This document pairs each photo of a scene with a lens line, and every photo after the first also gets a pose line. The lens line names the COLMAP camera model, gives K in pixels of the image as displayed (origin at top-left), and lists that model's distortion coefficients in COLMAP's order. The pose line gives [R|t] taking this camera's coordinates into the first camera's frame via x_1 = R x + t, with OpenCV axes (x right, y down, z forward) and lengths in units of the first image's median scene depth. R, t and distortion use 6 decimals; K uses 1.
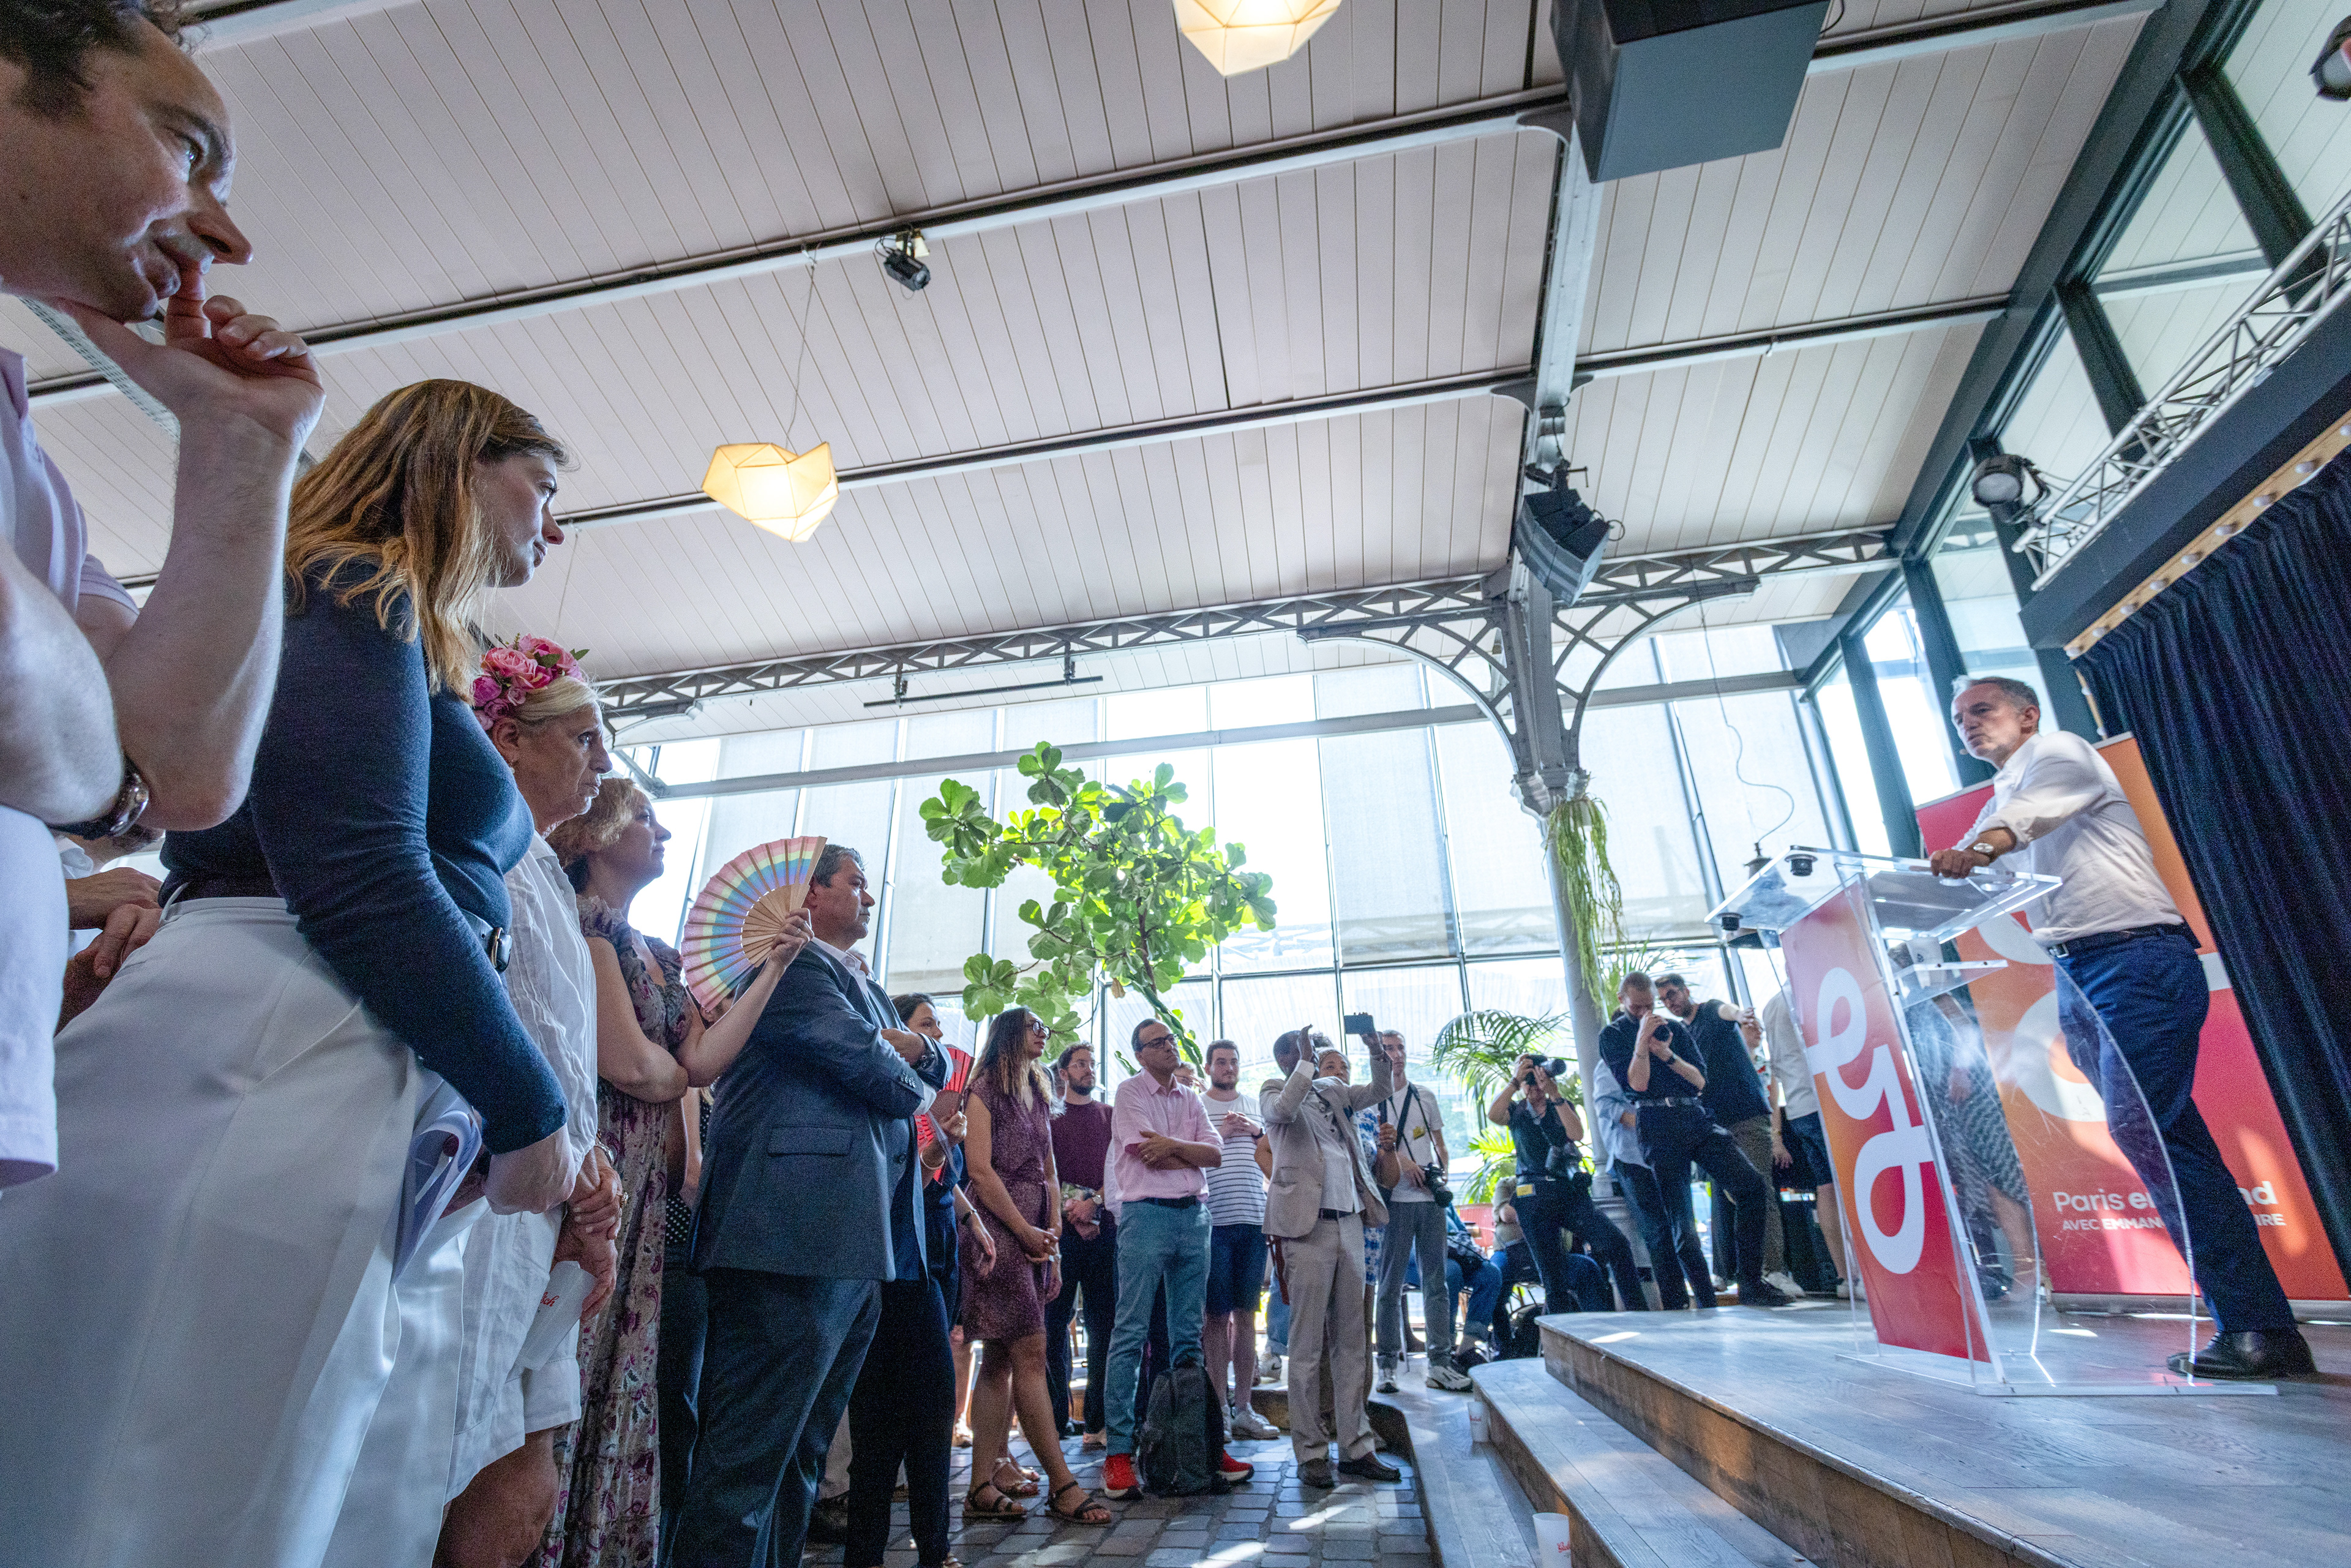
lens RADIAL K [[1132.0, 0, 1168.7], [0, 1132.0, 762.4], [0, 0, 1]] dist [0.033947, 0.000404]
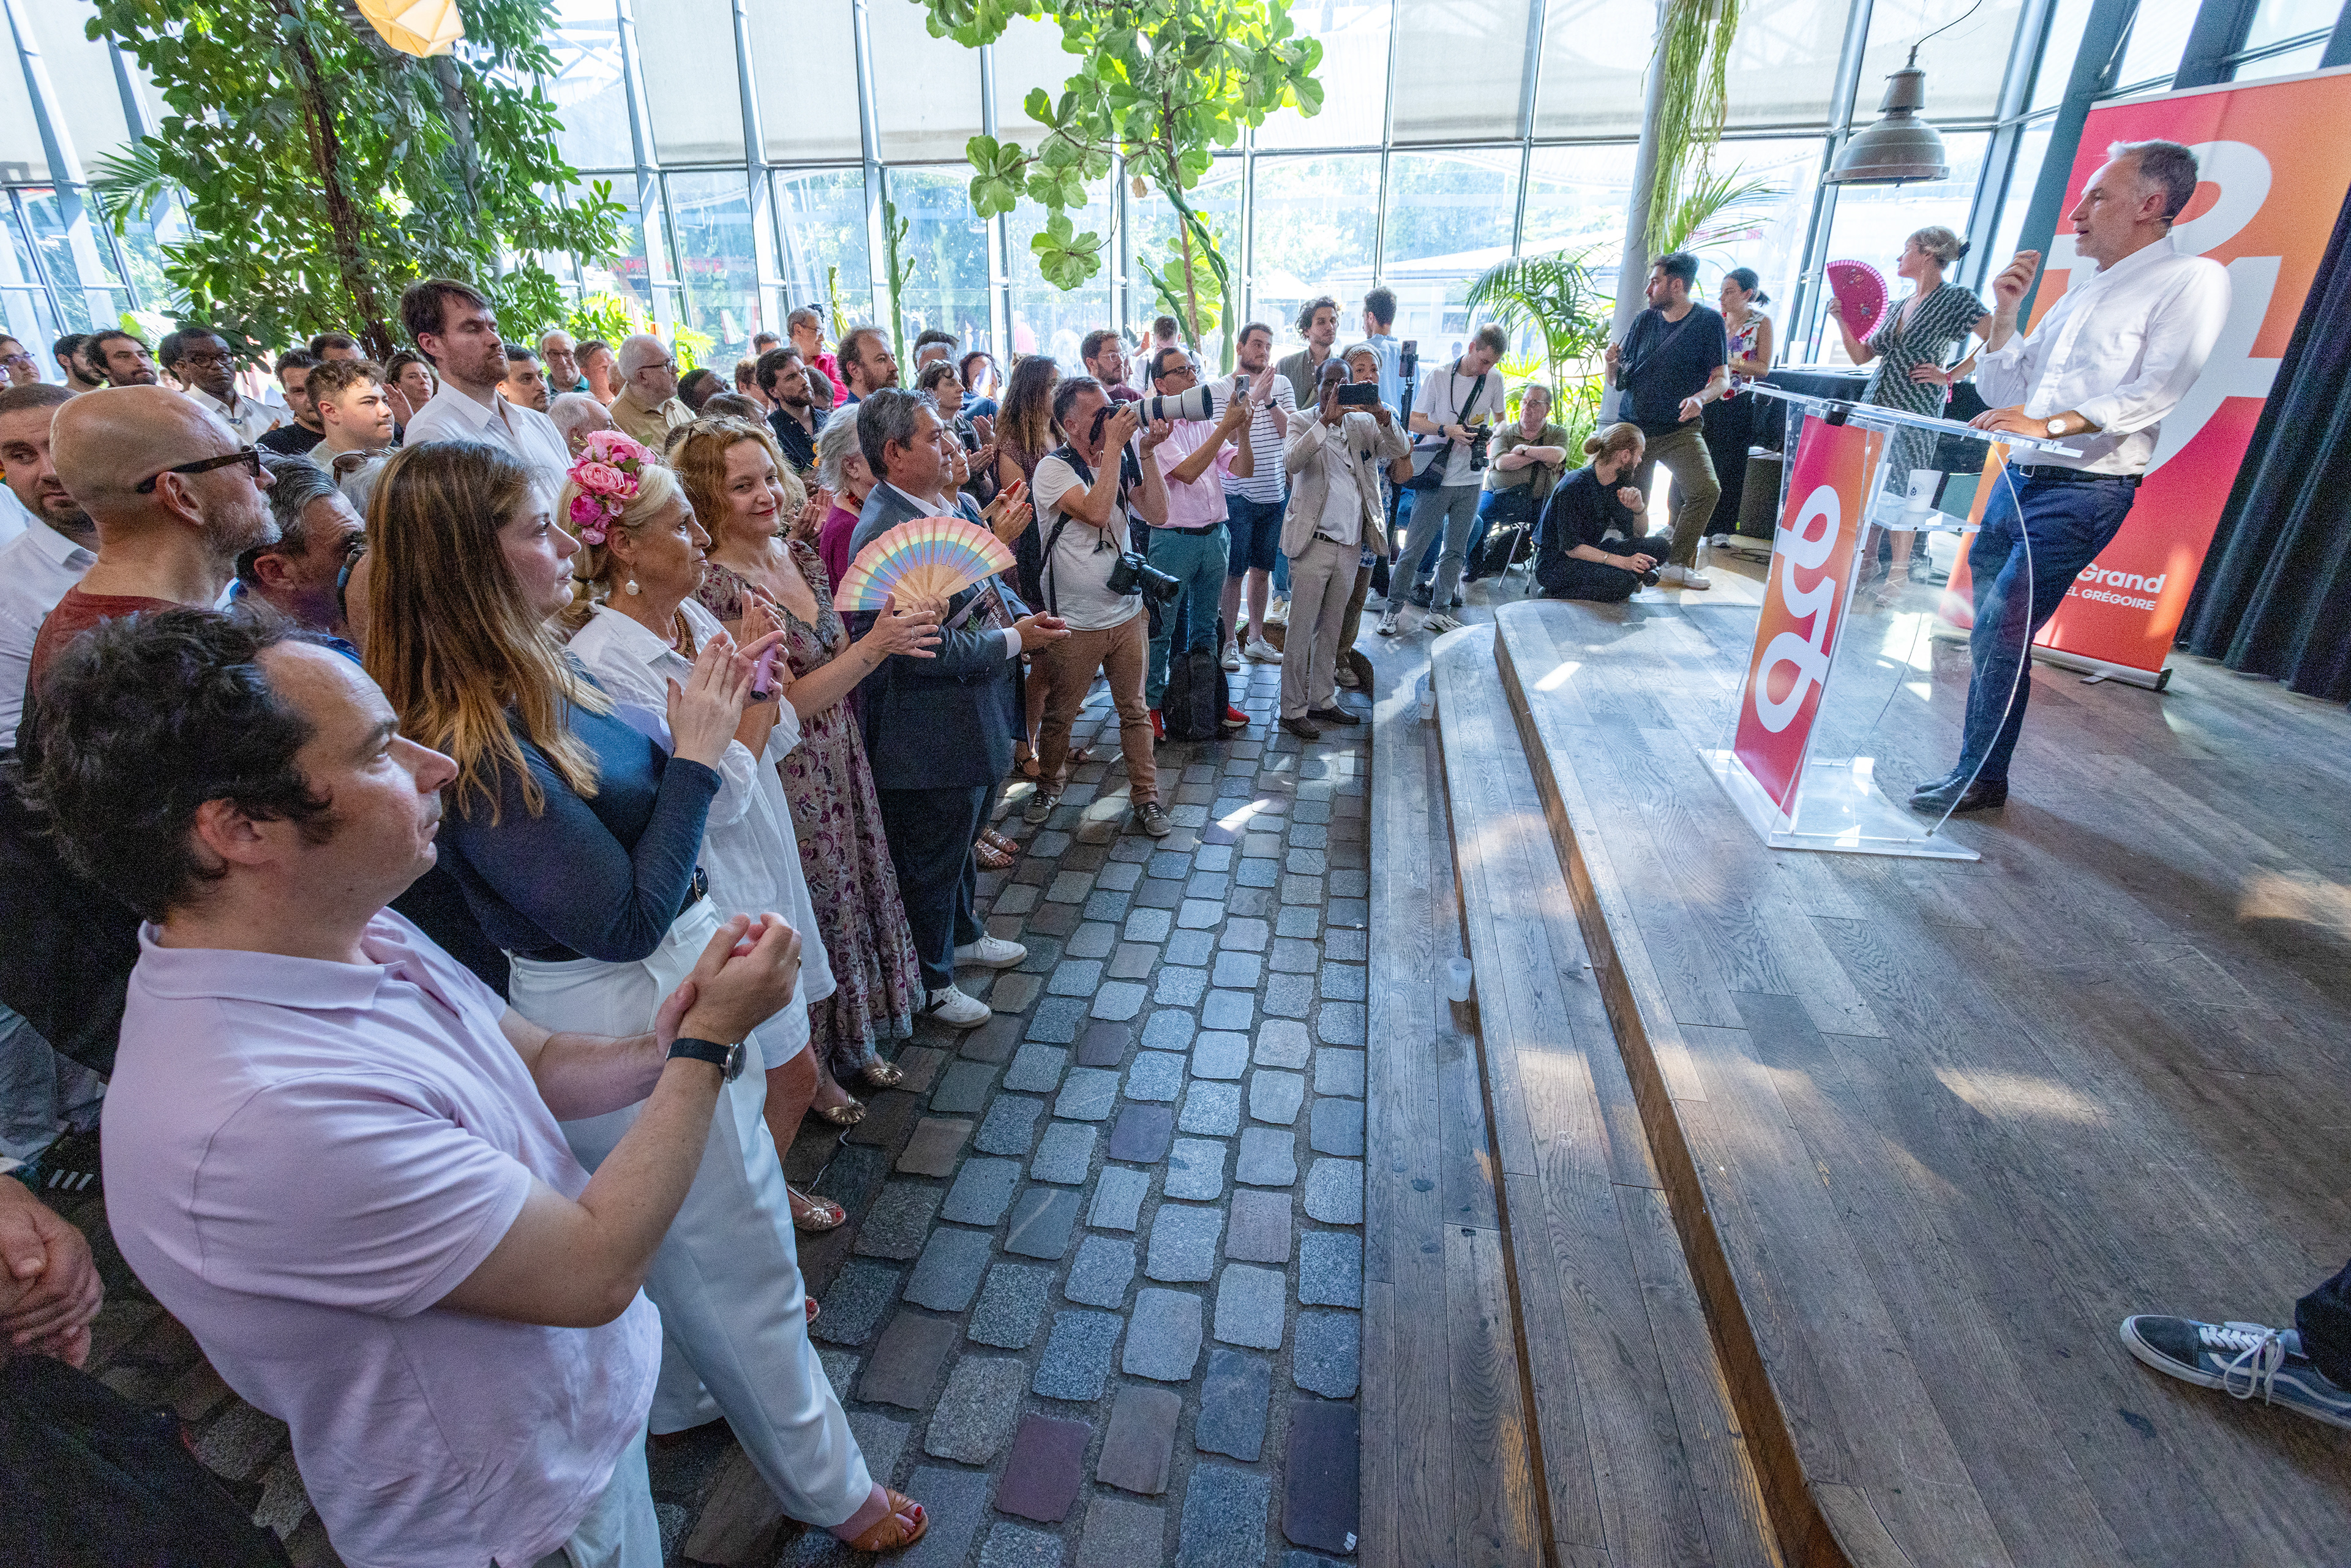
lens RADIAL K [[1154.5, 0, 1134.0], [0, 1154.5, 783.0], [0, 0, 1]] dist [0.000887, -0.000068]
pose [[0.999112, 0.024845, -0.034024, -0.005420], [0.006826, 0.701472, 0.712664, -0.127572], [0.041573, -0.712264, 0.700680, 0.010673]]
